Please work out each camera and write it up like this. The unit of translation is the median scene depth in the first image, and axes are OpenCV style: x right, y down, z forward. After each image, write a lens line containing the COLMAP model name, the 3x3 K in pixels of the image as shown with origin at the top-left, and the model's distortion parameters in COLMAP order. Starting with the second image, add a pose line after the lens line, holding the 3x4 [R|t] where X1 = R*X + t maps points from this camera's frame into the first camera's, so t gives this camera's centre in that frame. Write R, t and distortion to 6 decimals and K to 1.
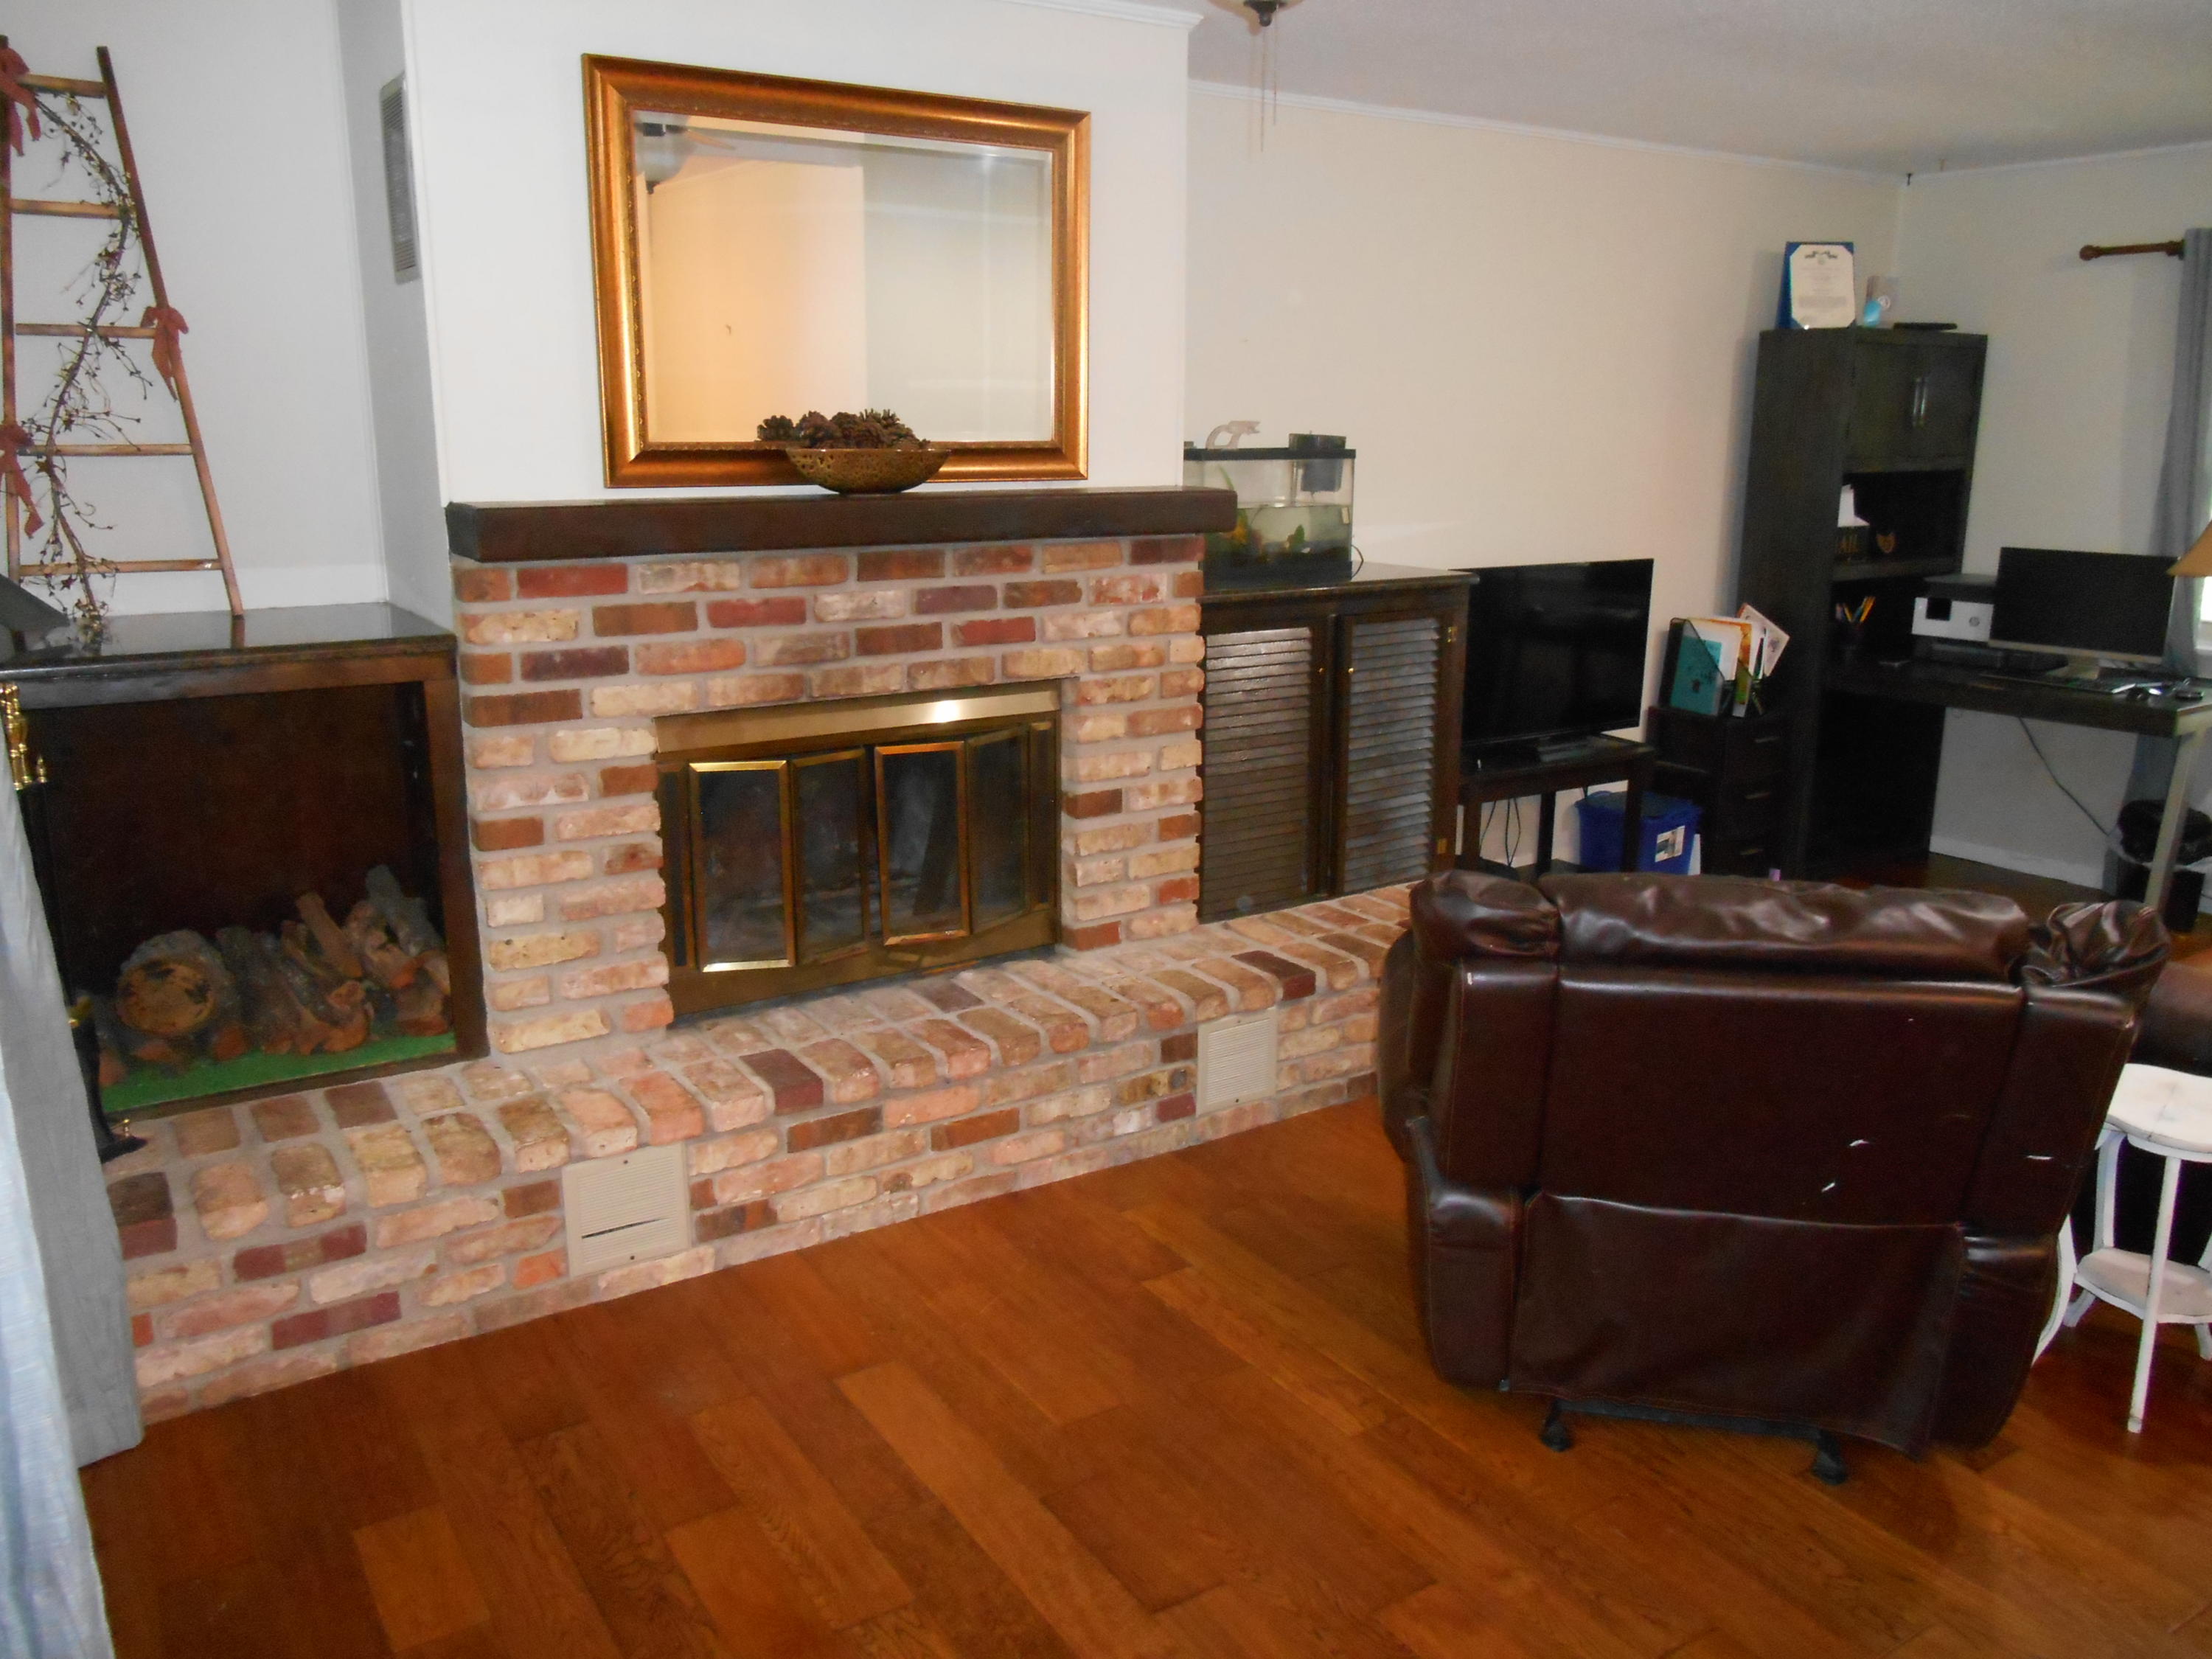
lens RADIAL K [[1716.1, 0, 1104.8], [0, 1716.1, 826.1], [0, 0, 1]] dist [-0.037110, 0.017917]
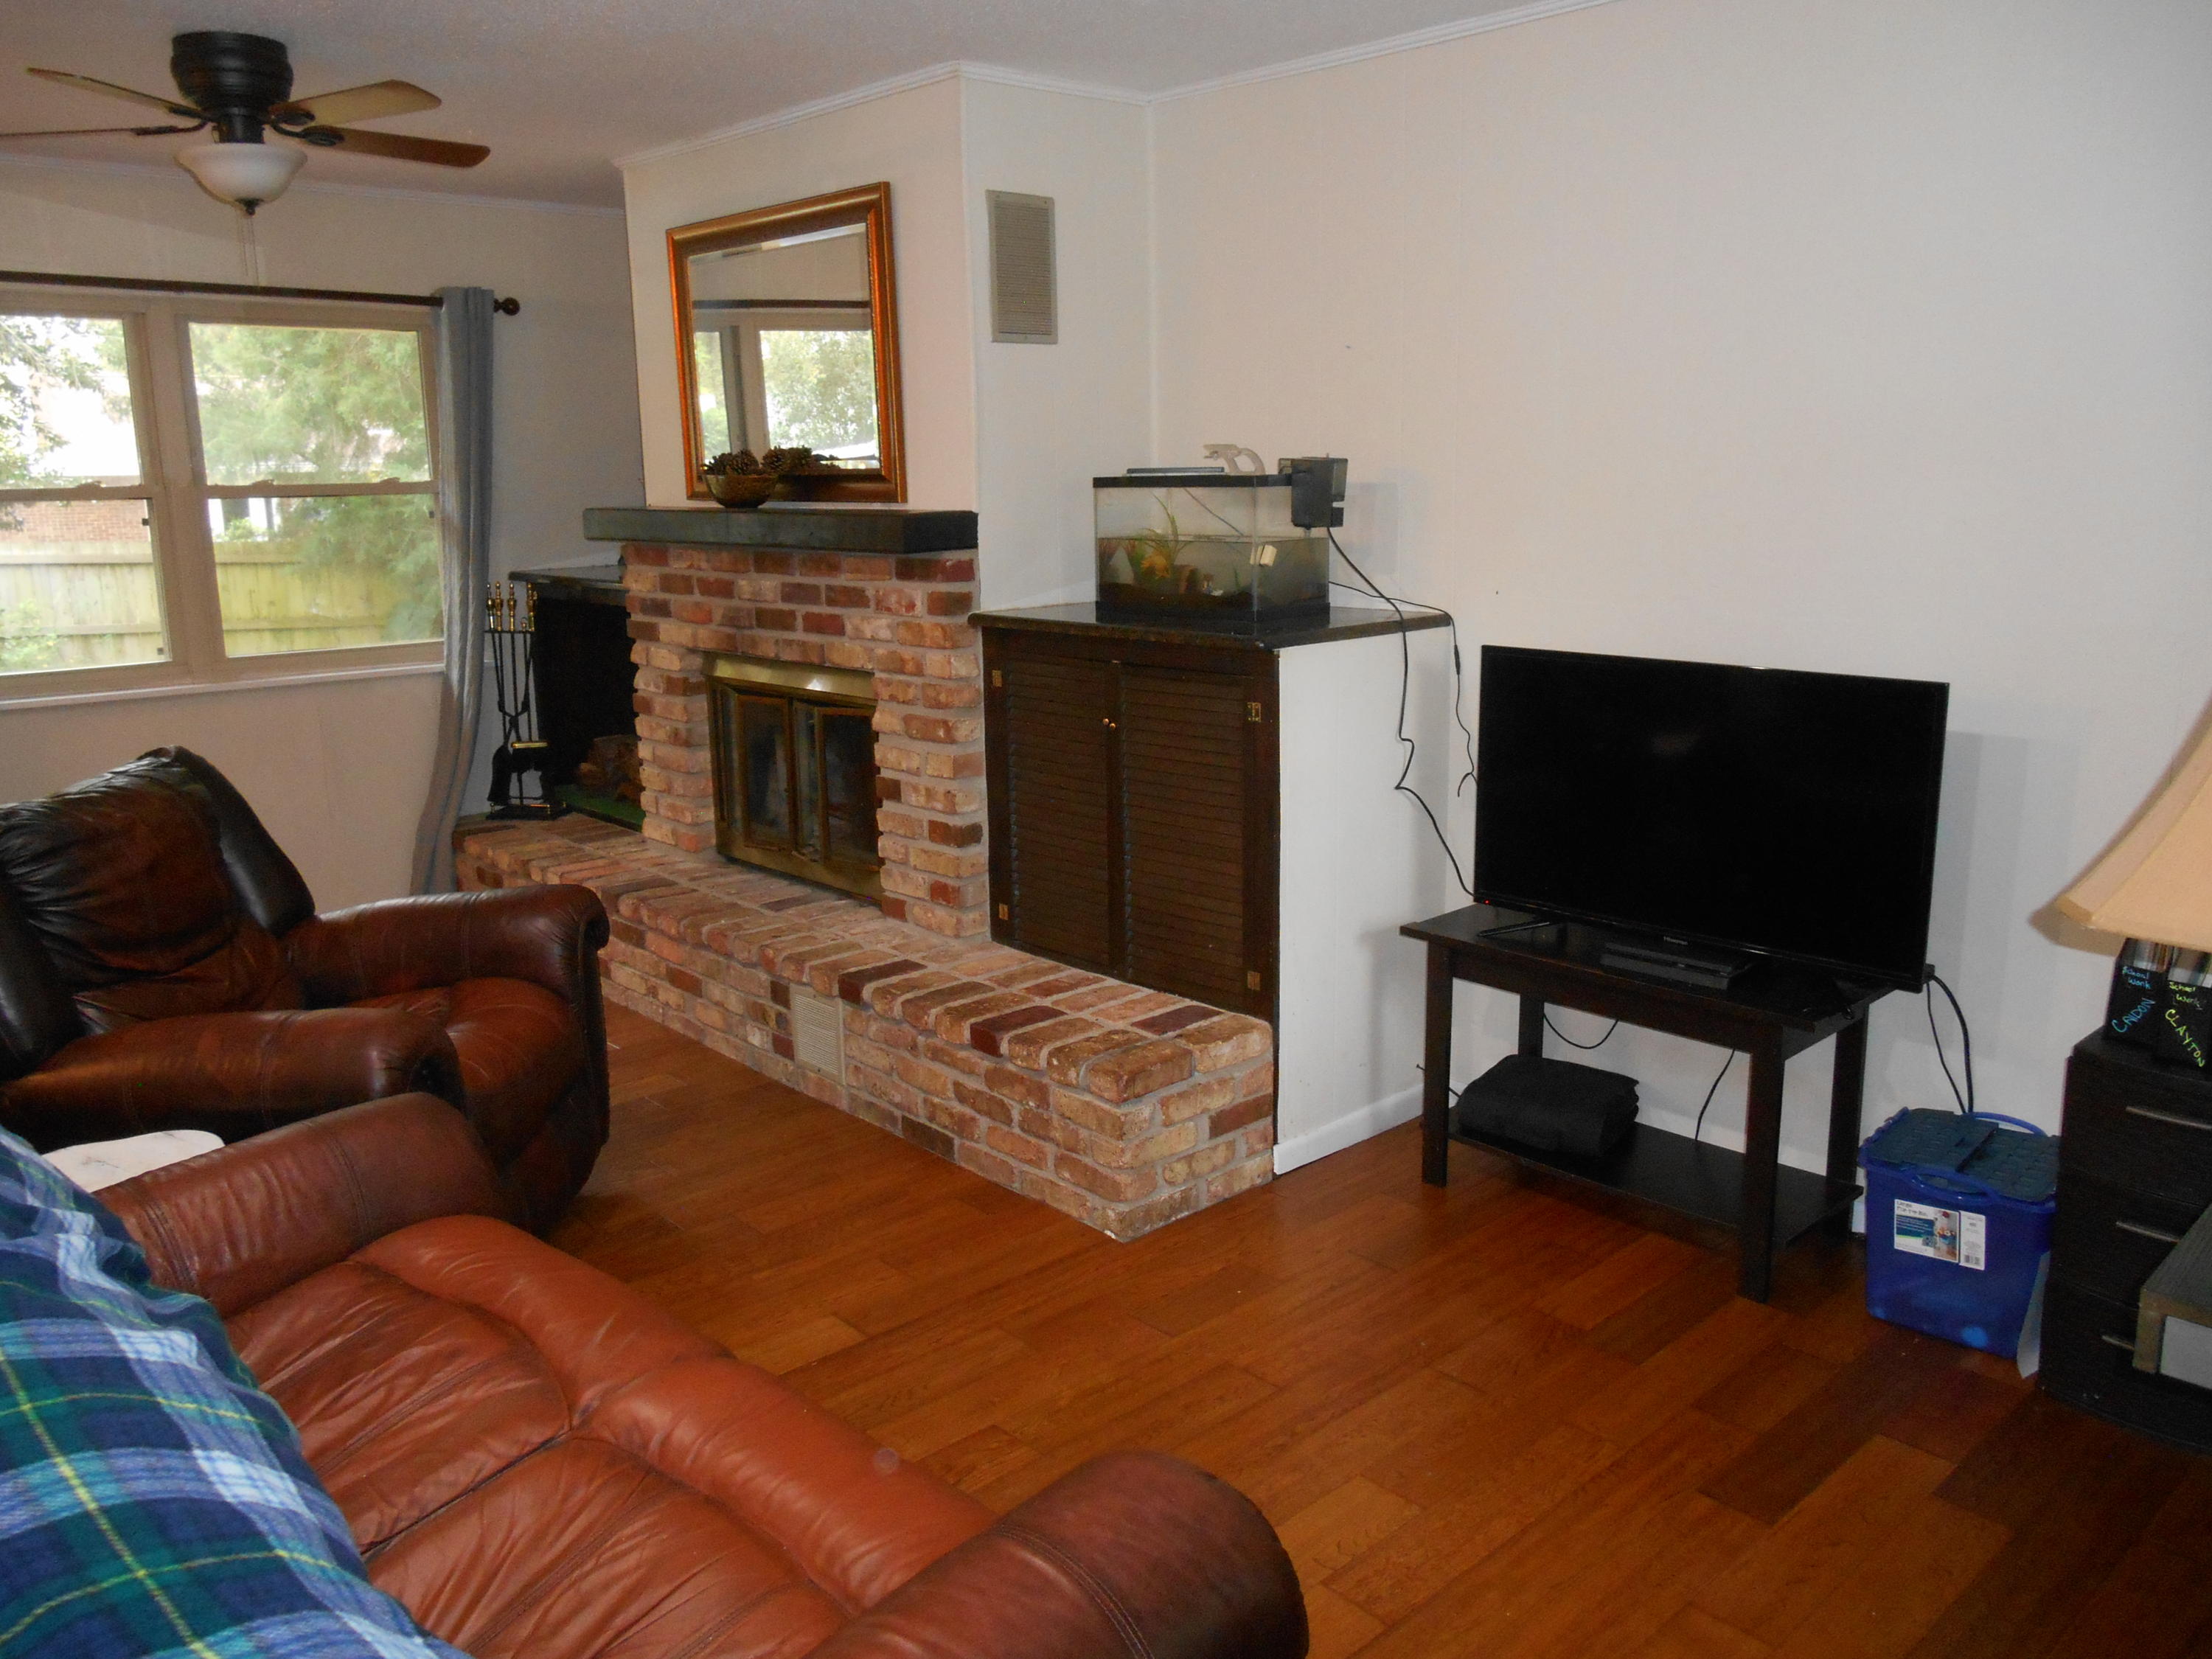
lens RADIAL K [[1716.1, 0, 1105.4], [0, 1716.1, 830.6], [0, 0, 1]] dist [-0.037110, 0.017917]
pose [[0.162574, 0.198578, -0.966507, 1.166202], [-0.214368, 0.963250, 0.161851, -0.208703], [0.963128, 0.180875, 0.199168, 0.959089]]
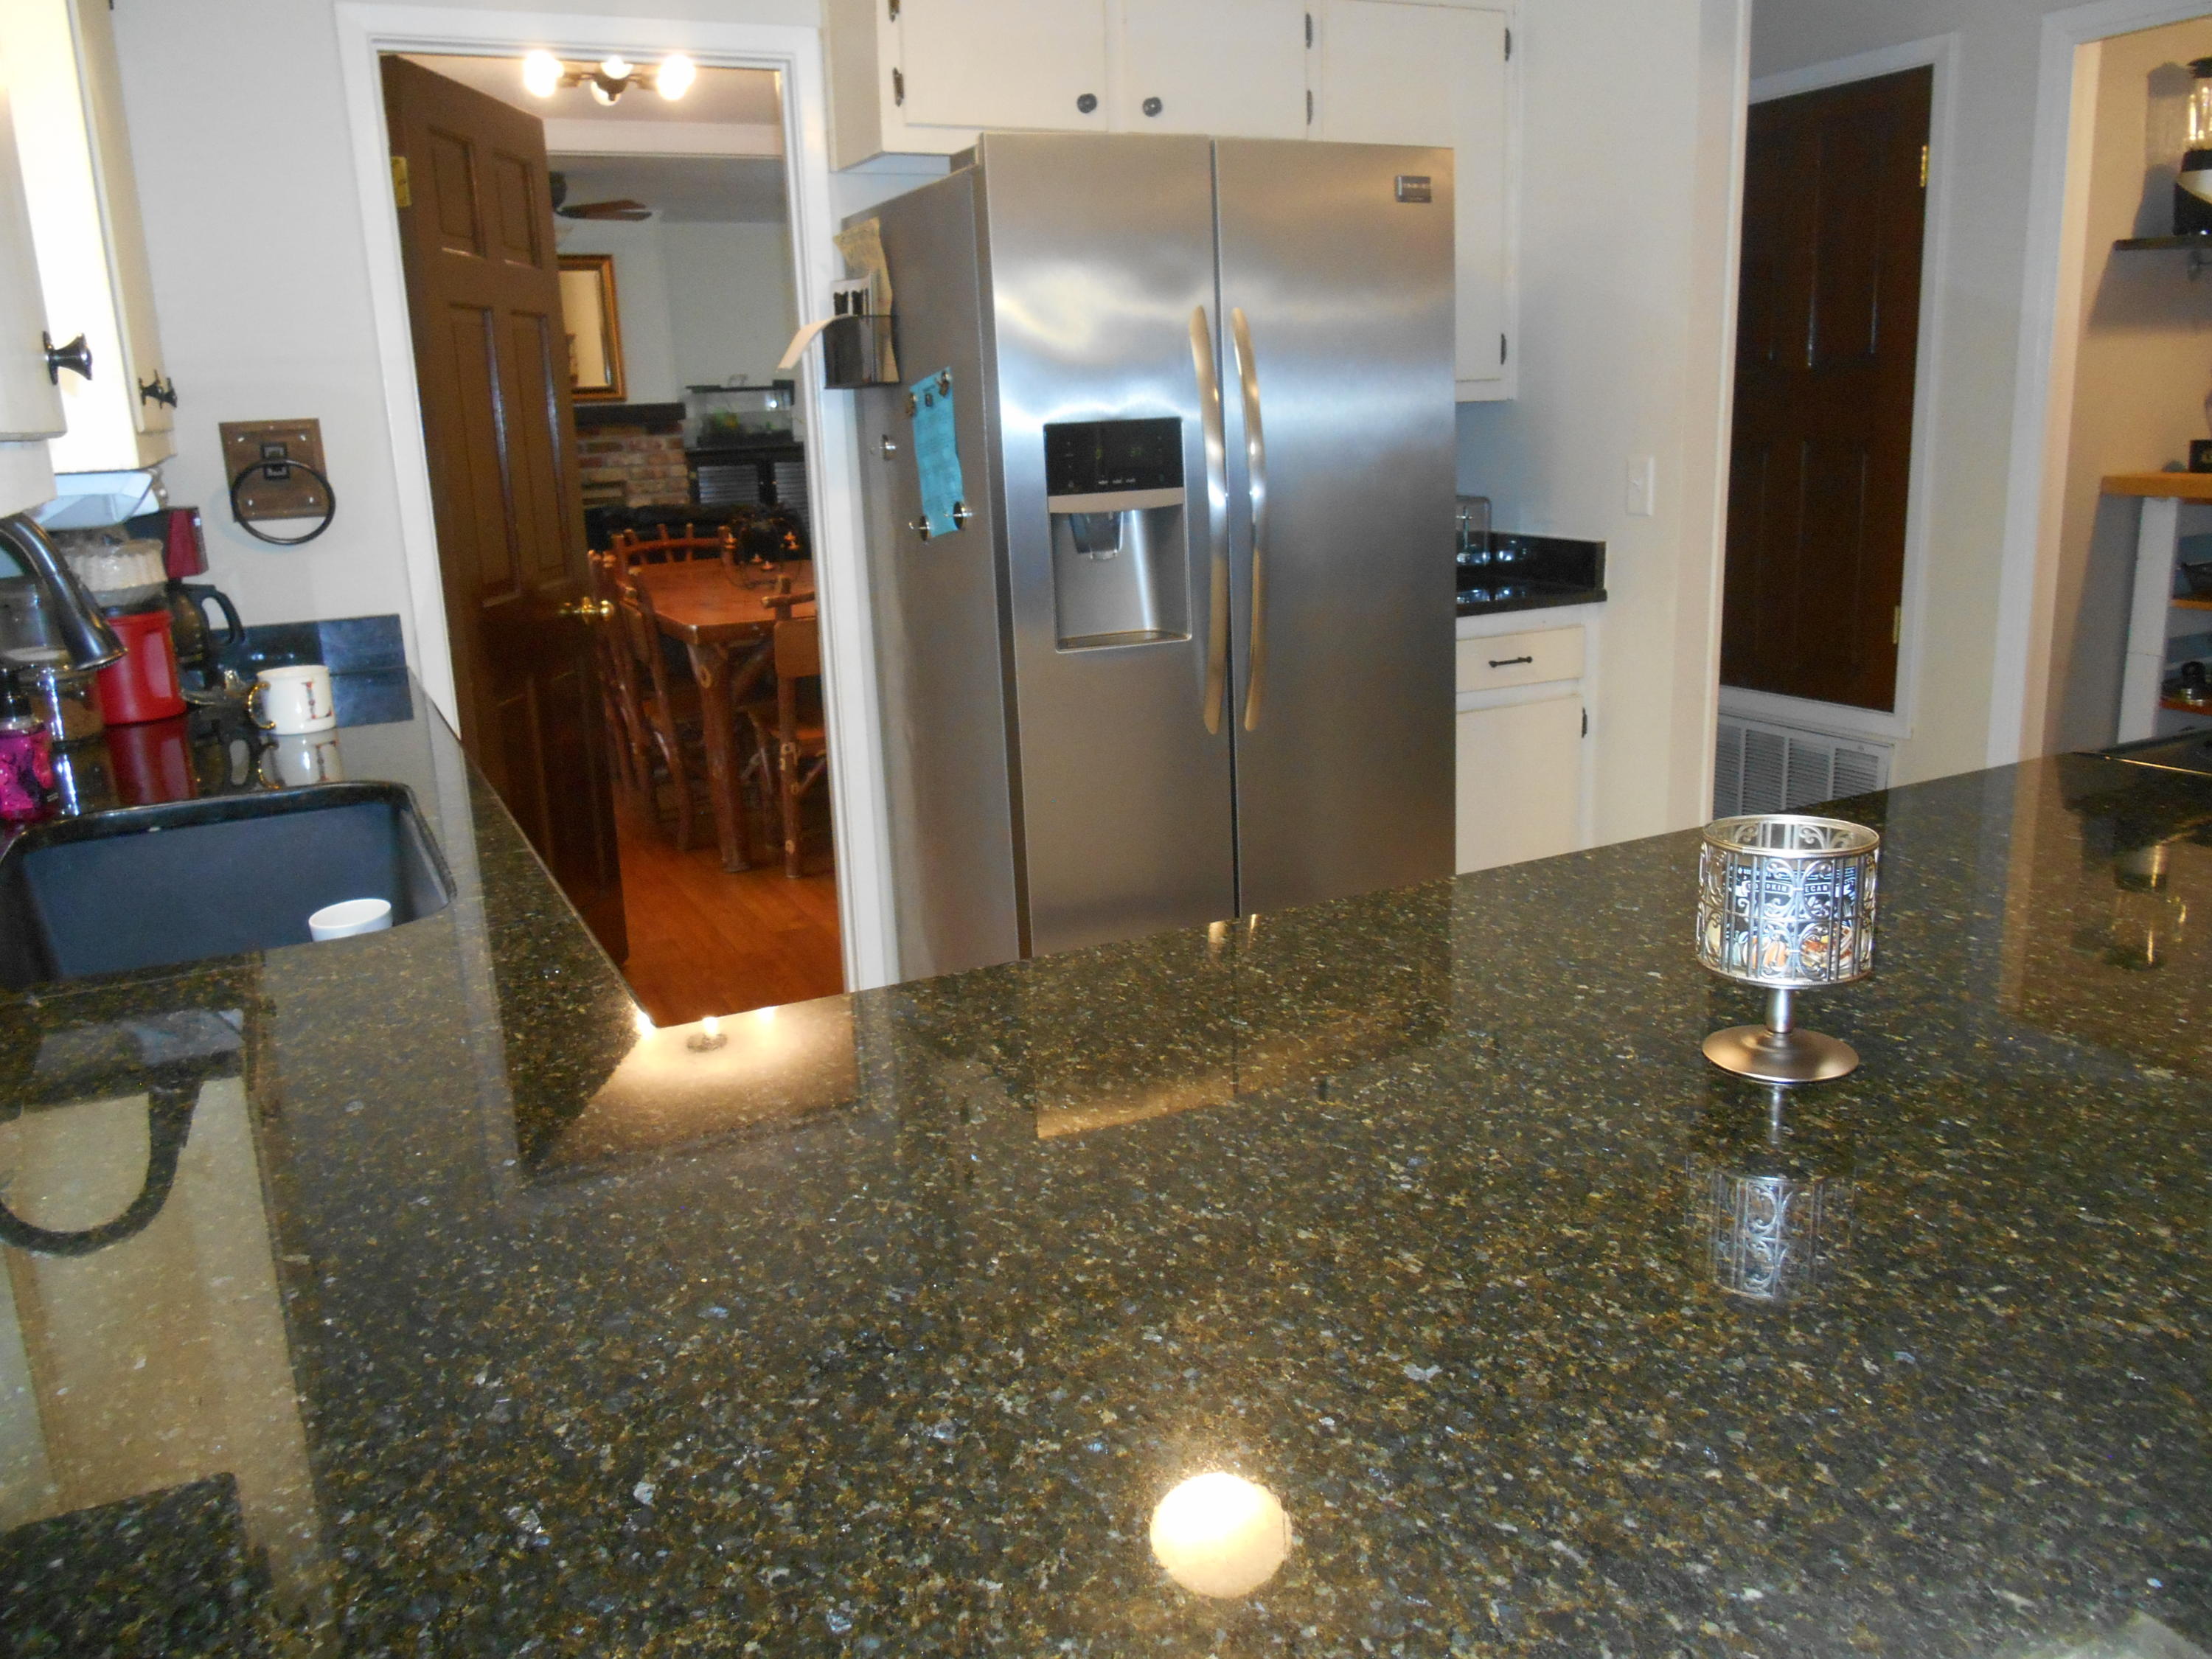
lens RADIAL K [[1716.1, 0, 1104.9], [0, 1716.1, 825.6], [0, 0, 1]] dist [-0.037110, 0.017917]
pose [[0.989058, 0.005198, -0.147436, 1.036749], [-0.002188, 0.999786, 0.020570, 0.355565], [0.147511, -0.020023, 0.988858, -1.332770]]
